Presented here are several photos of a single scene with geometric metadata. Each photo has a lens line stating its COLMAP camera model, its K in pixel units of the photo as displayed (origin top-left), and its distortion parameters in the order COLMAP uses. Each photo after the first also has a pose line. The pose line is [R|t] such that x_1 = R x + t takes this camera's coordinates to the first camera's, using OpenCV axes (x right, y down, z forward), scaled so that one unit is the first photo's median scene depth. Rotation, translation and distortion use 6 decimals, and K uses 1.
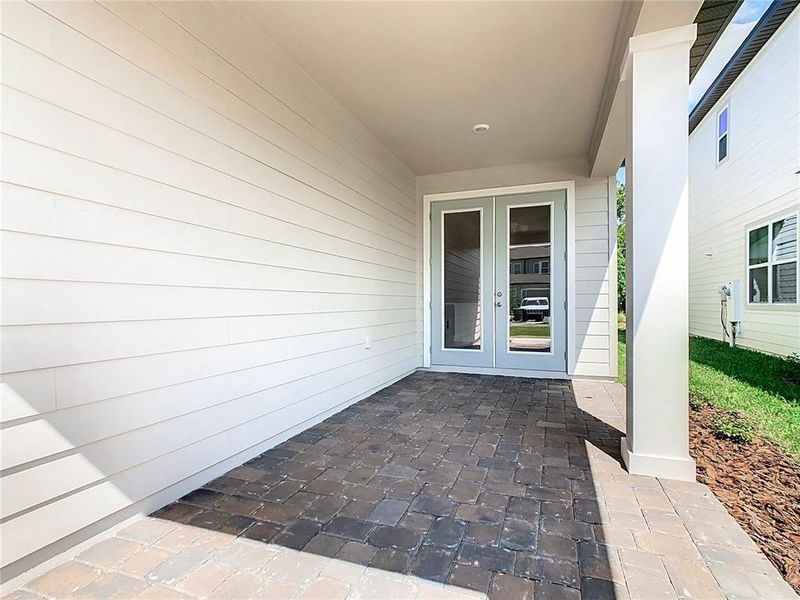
lens RADIAL K [[401.5, 0, 399.9], [0, 401.5, 292.5], [0, 0, 1]] dist [0.002424, 0.000707]
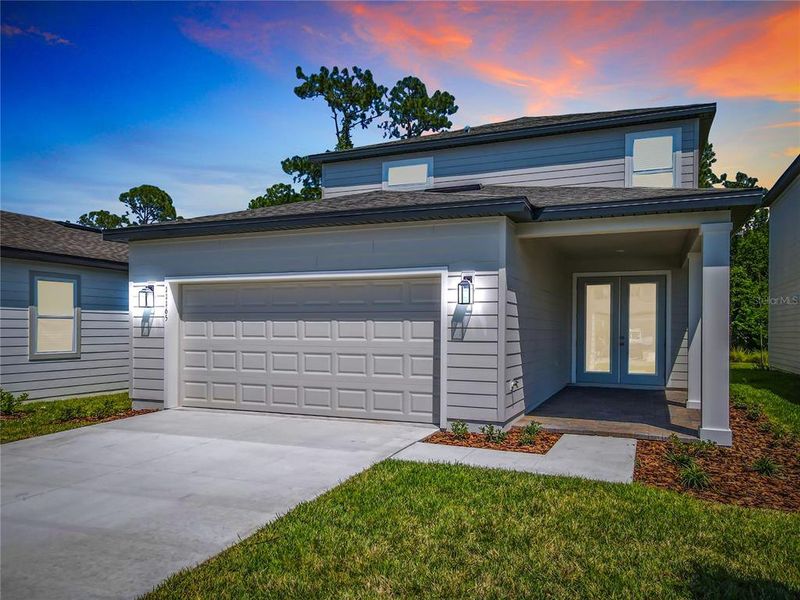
lens RADIAL K [[592.7, 0, 398.9], [0, 592.7, 332.5], [0, 0, 1]] dist [0.029778, -0.000084]
pose [[0.999494, 0.016881, -0.026947, -0.575244], [-0.016103, 0.999455, 0.028814, -0.070595], [0.027419, -0.028366, 0.999221, -1.394599]]
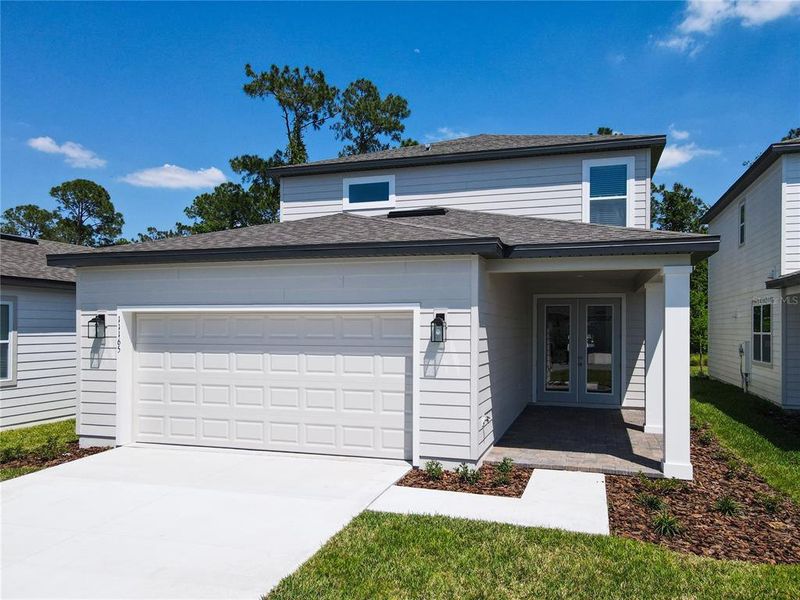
lens RADIAL K [[595.1, 0, 411.9], [0, 595.1, 326.5], [0, 0, 1]] dist [0.034527, 0.003009]
pose [[0.996858, 0.014614, 0.077844, -0.629044], [-0.016238, 0.999663, 0.020263, -0.164311], [-0.077521, -0.021463, 0.996760, -1.381905]]
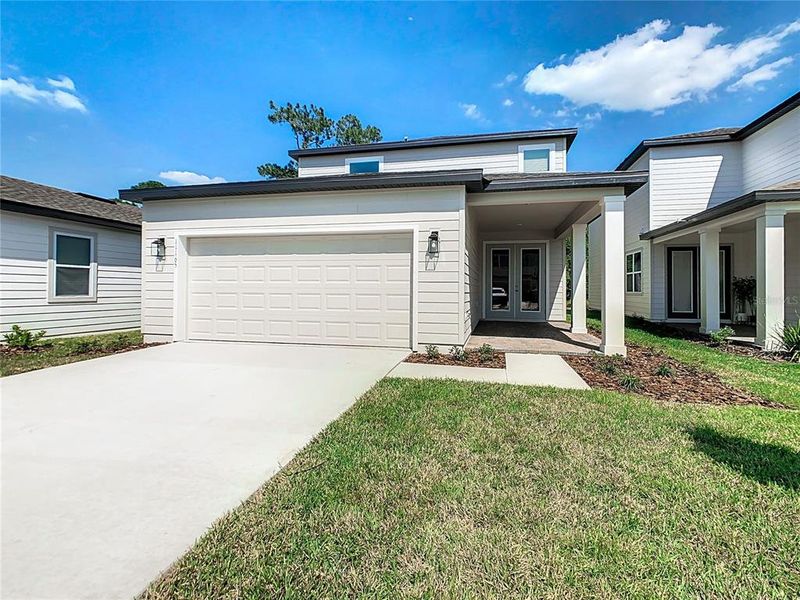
lens RADIAL K [[395.6, 0, 405.3], [0, 395.6, 283.9], [0, 0, 1]] dist [0.002041, 0.000732]
pose [[0.989201, 0.020006, 0.145196, -0.713940], [-0.021360, 0.999742, 0.007775, -0.013573], [-0.145003, -0.010792, 0.989372, -1.152835]]
